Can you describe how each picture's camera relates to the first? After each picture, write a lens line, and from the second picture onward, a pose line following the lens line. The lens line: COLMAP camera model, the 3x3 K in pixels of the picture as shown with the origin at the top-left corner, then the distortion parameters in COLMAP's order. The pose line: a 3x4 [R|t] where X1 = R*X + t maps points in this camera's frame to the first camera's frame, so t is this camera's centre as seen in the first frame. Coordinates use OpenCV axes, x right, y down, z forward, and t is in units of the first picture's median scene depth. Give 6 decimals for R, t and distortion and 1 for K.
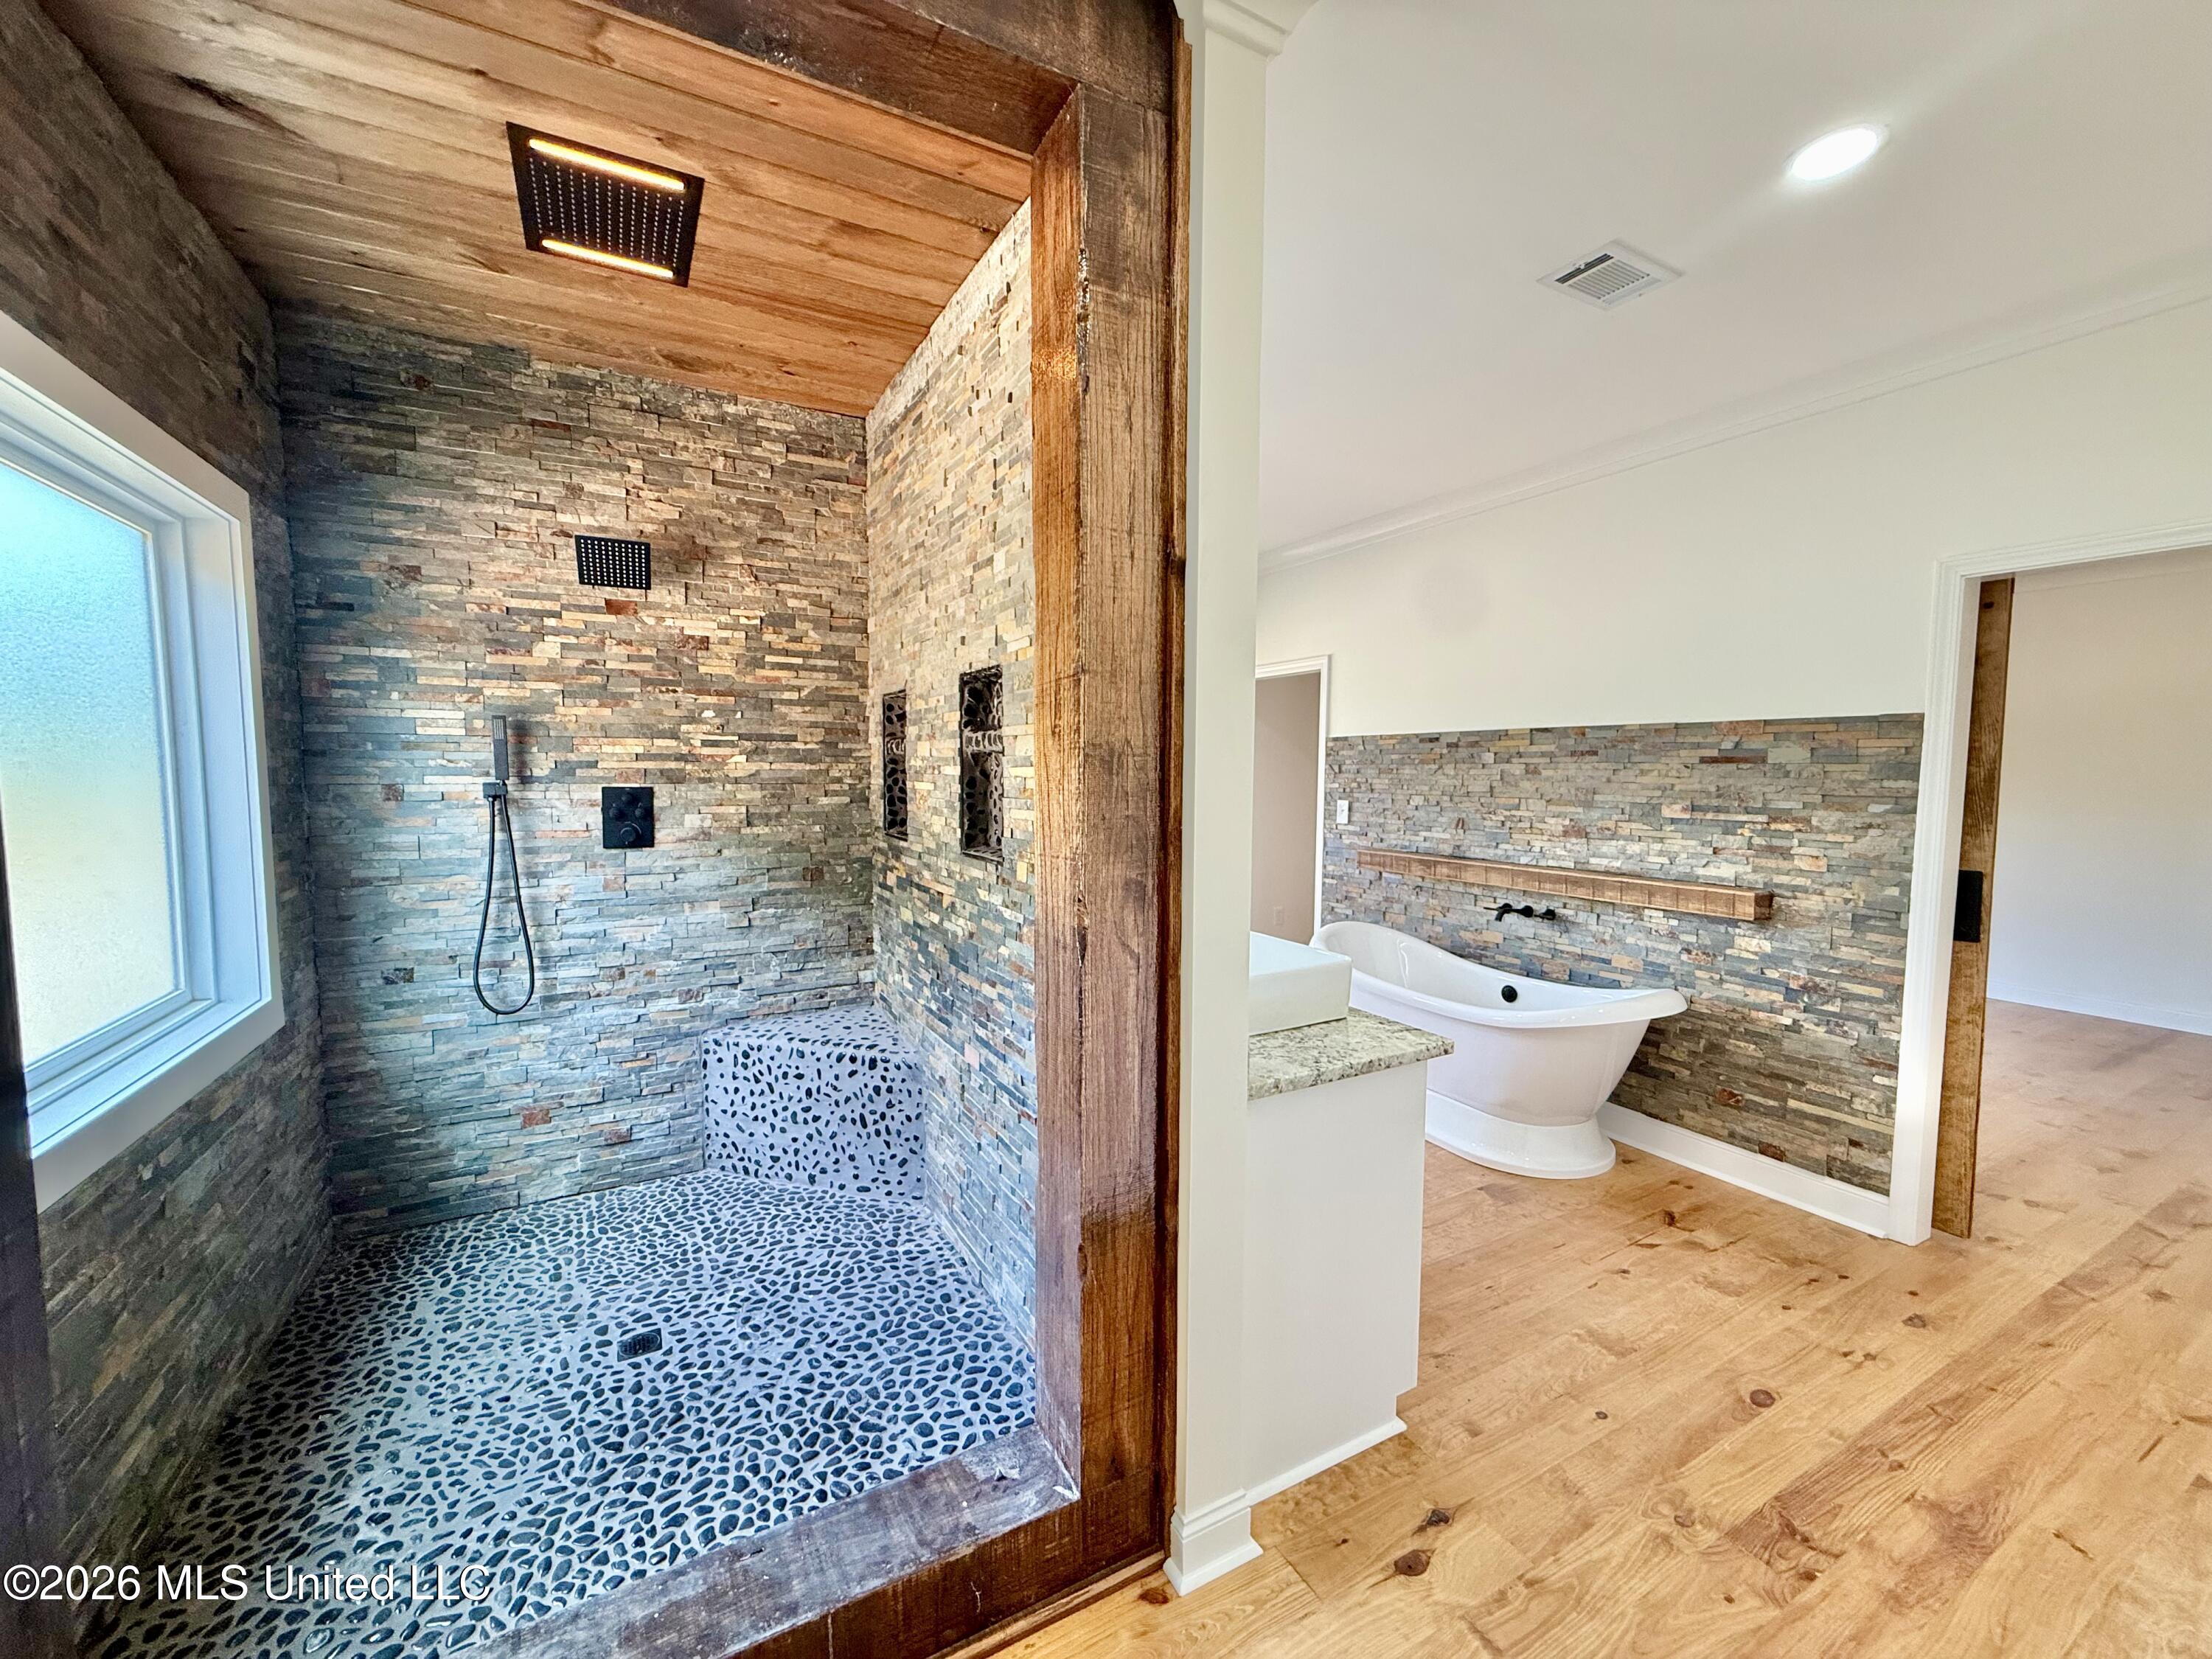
lens RADIAL K [[883.0, 0, 1099.8], [0, 883.0, 831.6], [0, 0, 1]] dist [-0.000477, 0.000542]
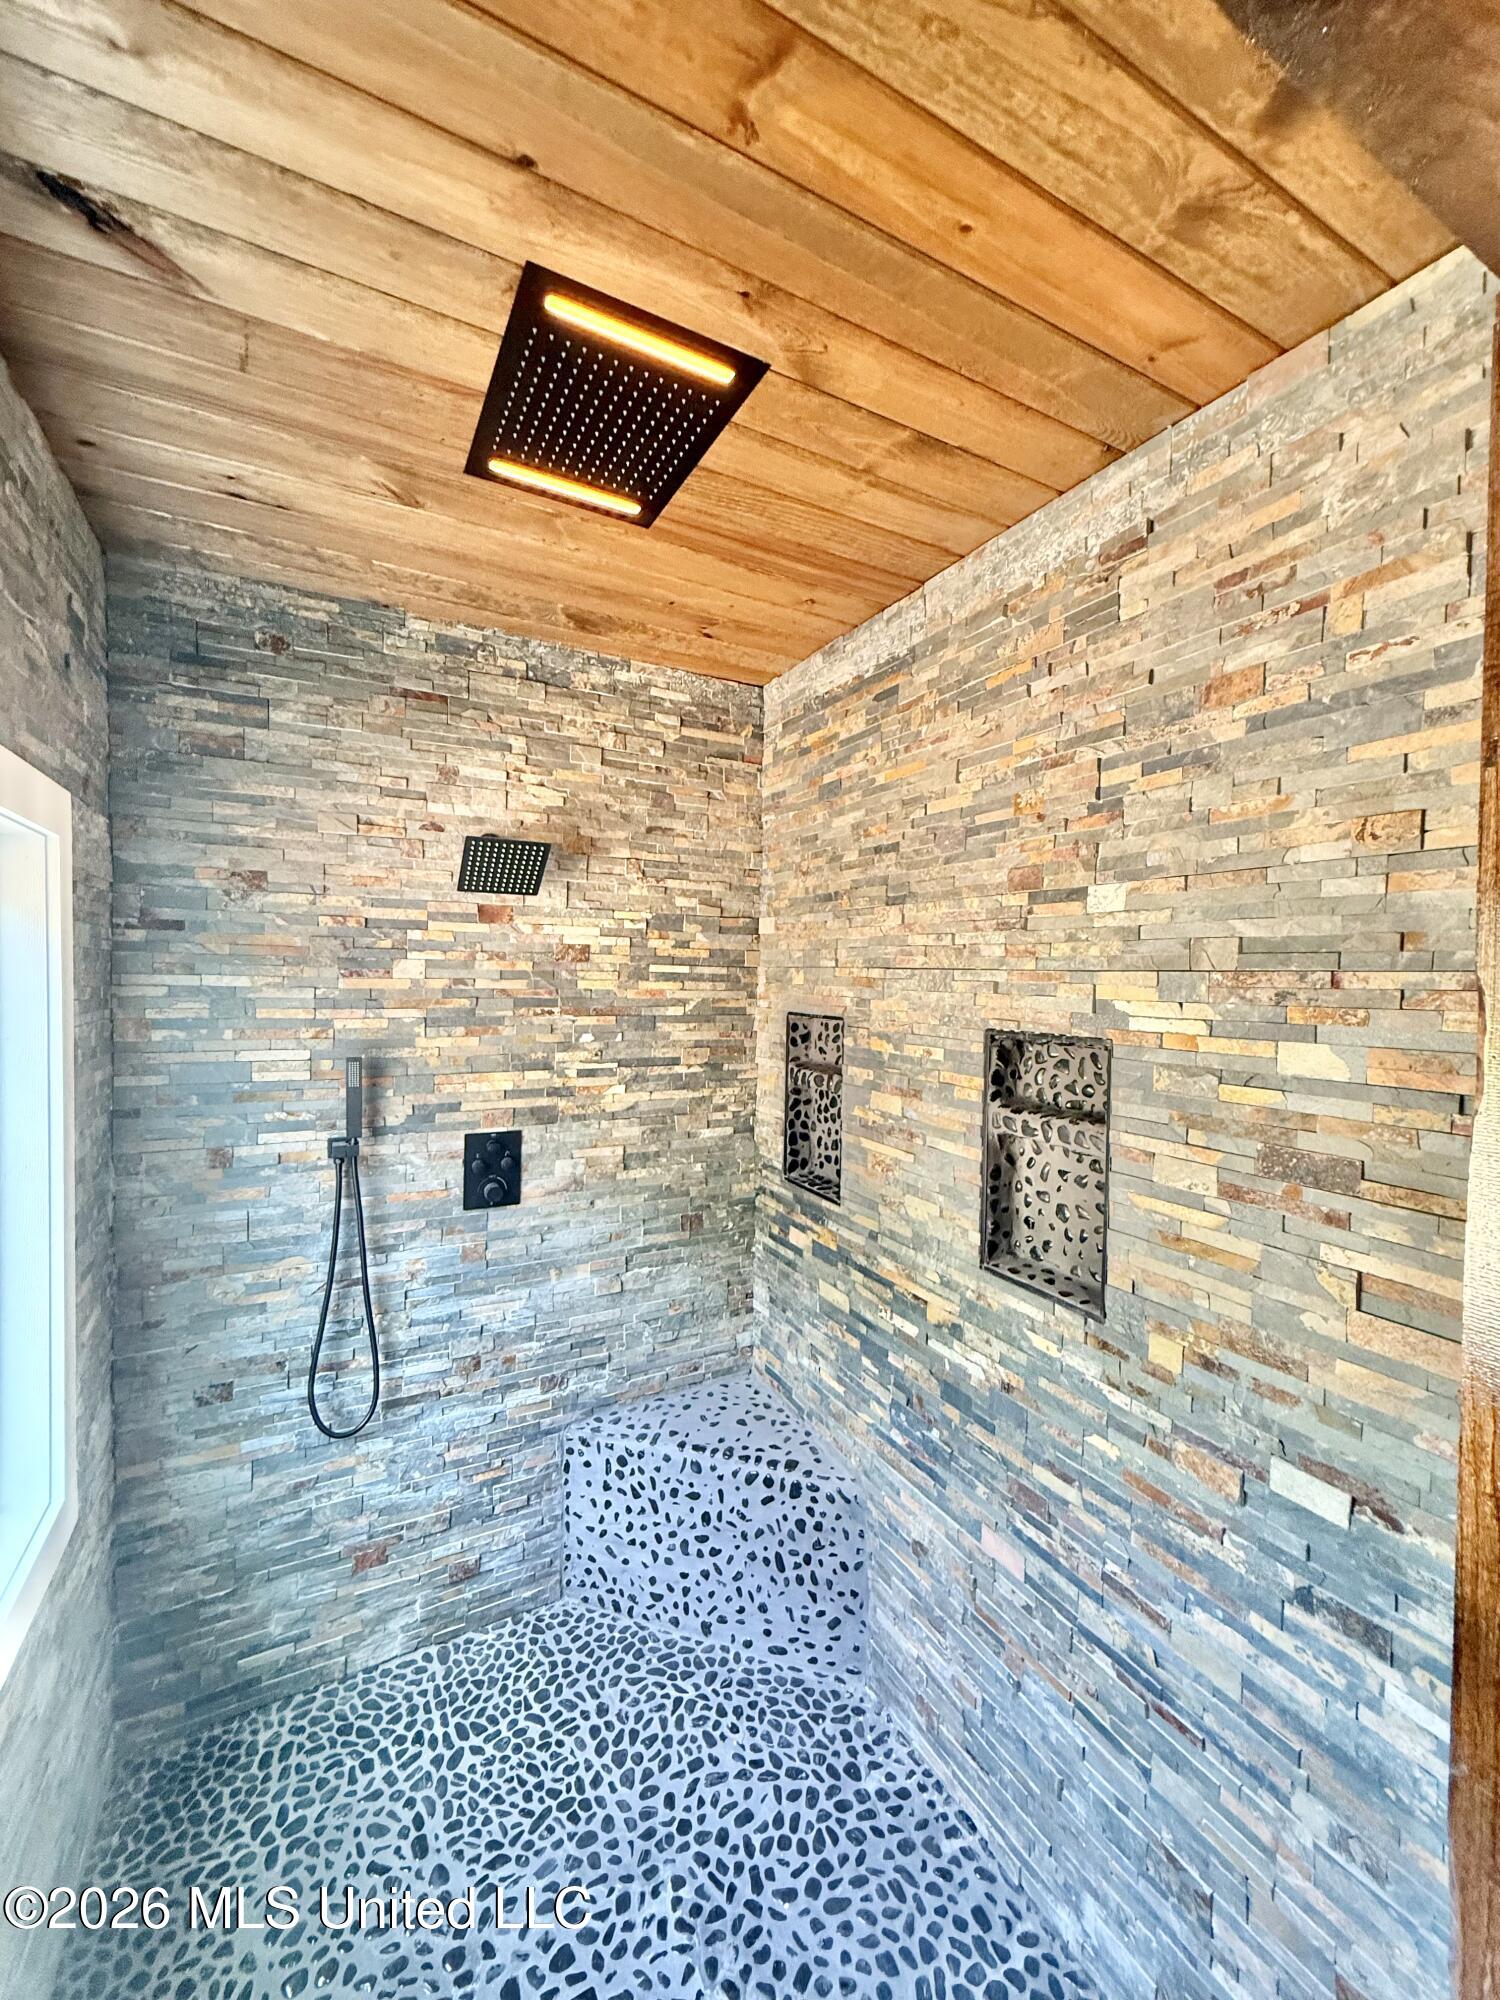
lens RADIAL K [[798.4, 0, 749.6], [0, 798.4, 996.5], [0, 0, 1]] dist [-0.000477, 0.000542]
pose [[0.999895, 0.011428, -0.008857, -0.297305], [-0.011848, 0.998734, -0.048884, -0.143351], [0.008287, 0.048983, 0.998765, 0.265582]]
